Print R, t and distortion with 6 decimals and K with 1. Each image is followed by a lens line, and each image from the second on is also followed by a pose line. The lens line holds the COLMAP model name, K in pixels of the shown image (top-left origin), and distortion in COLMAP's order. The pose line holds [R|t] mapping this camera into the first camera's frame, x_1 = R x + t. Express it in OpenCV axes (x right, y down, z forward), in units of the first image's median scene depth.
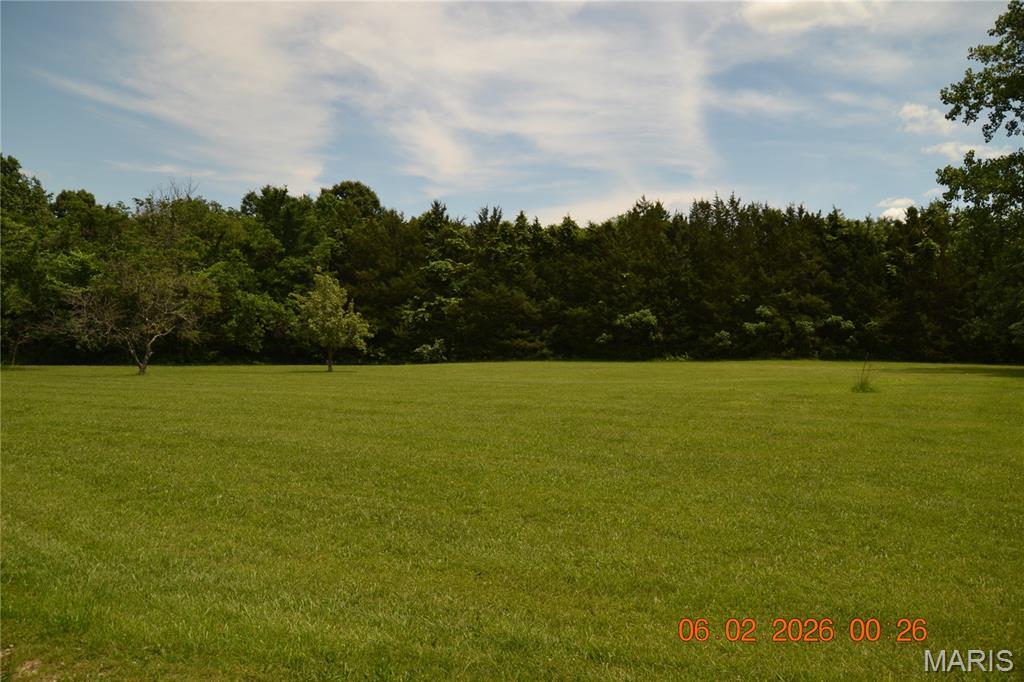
lens RADIAL K [[800.6, 0, 512.3], [0, 800.6, 337.6], [0, 0, 1]] dist [-0.081314, -0.003428]
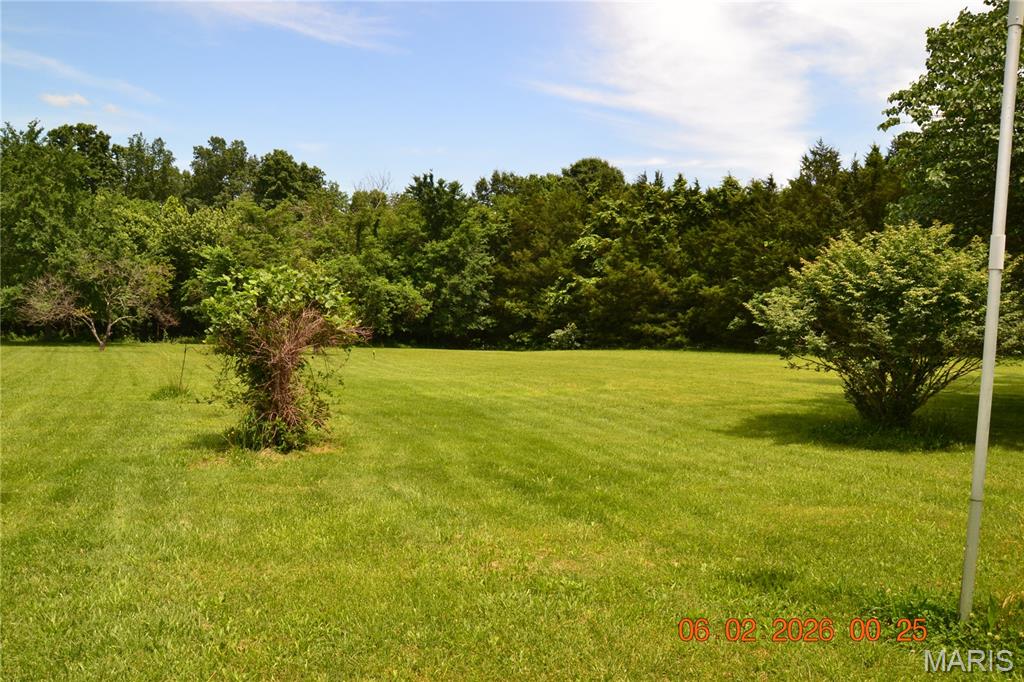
lens RADIAL K [[831.4, 0, 505.9], [0, 831.4, 332.3], [0, 0, 1]] dist [-0.093815, 0.055686]
pose [[0.823282, 0.011618, -0.567513, 0.373986], [-0.008211, 0.999930, 0.008558, 0.004159], [0.567573, -0.002385, 0.823320, 0.178922]]
